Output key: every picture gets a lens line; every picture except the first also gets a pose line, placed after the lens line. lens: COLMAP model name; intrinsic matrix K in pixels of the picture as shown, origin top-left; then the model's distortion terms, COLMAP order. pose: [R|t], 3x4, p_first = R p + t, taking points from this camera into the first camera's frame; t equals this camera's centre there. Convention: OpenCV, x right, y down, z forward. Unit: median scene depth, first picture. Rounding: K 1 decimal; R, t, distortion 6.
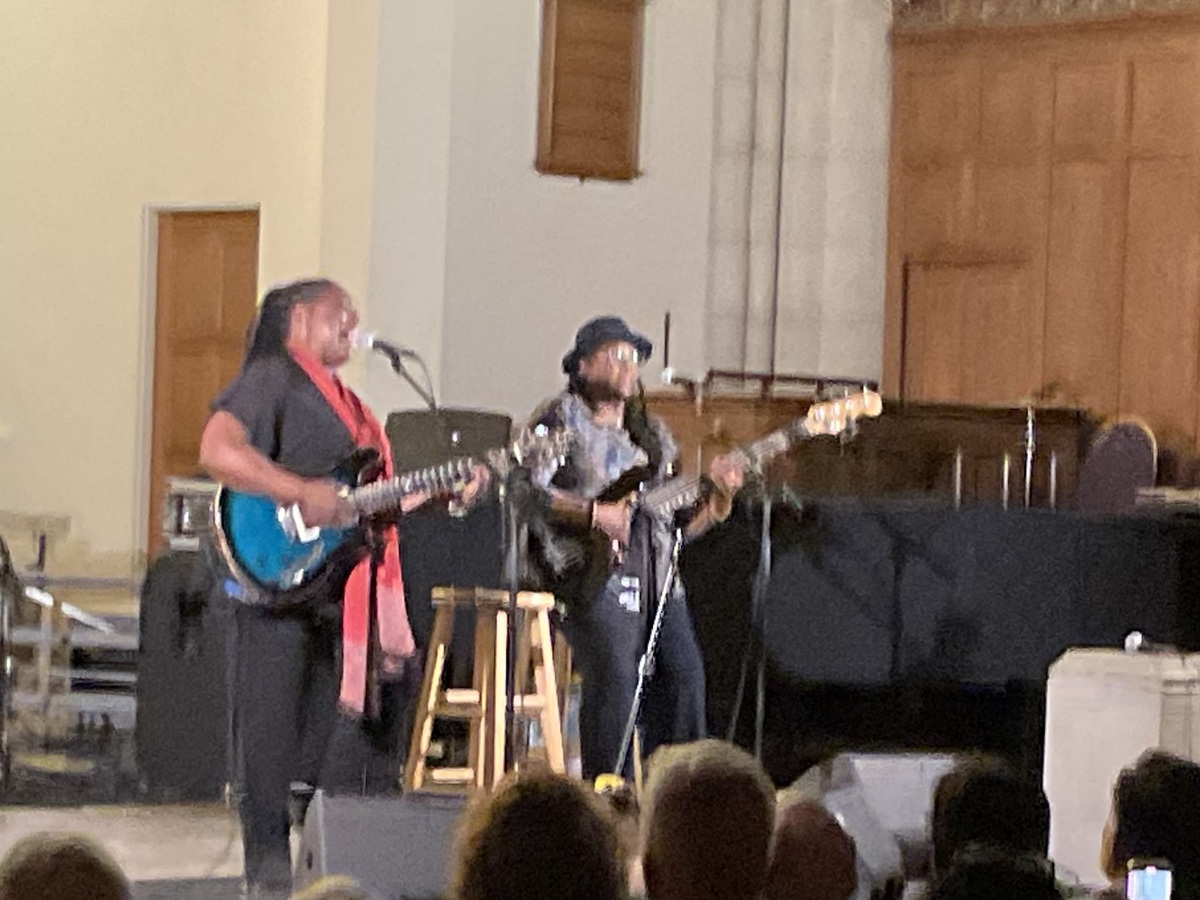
lens RADIAL K [[3996.5, 0, 600.0], [0, 3996.5, 450.0], [0, 0, 1]] dist [-0.012967, 0.301460]
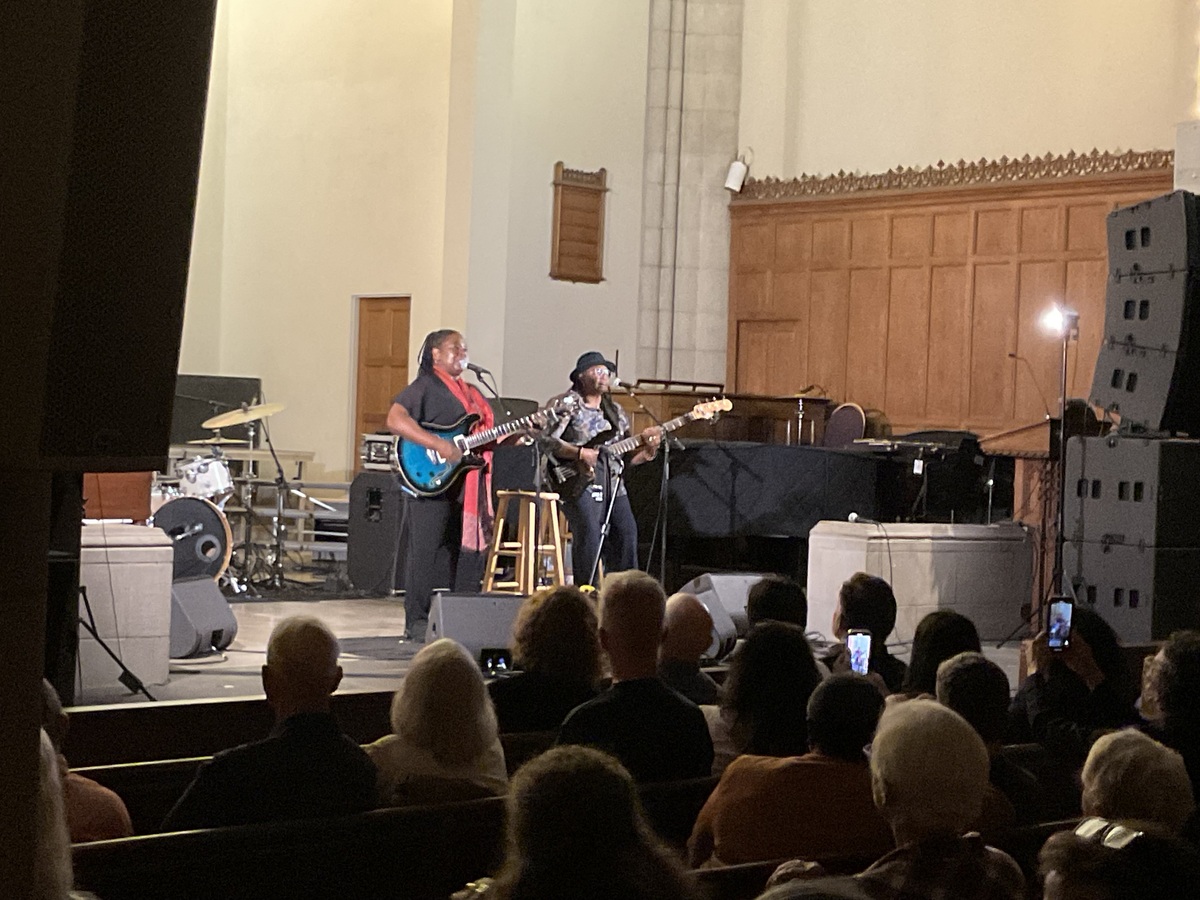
lens RADIAL K [[2309.2, 0, 600.0], [0, 2309.2, 450.0], [0, 0, 1]] dist [-0.002767, 0.194072]
pose [[0.999918, 0.001341, 0.012774, -0.005977], [-0.001534, 0.999885, 0.015064, -0.001970], [-0.012753, -0.015083, 0.999805, -0.139307]]
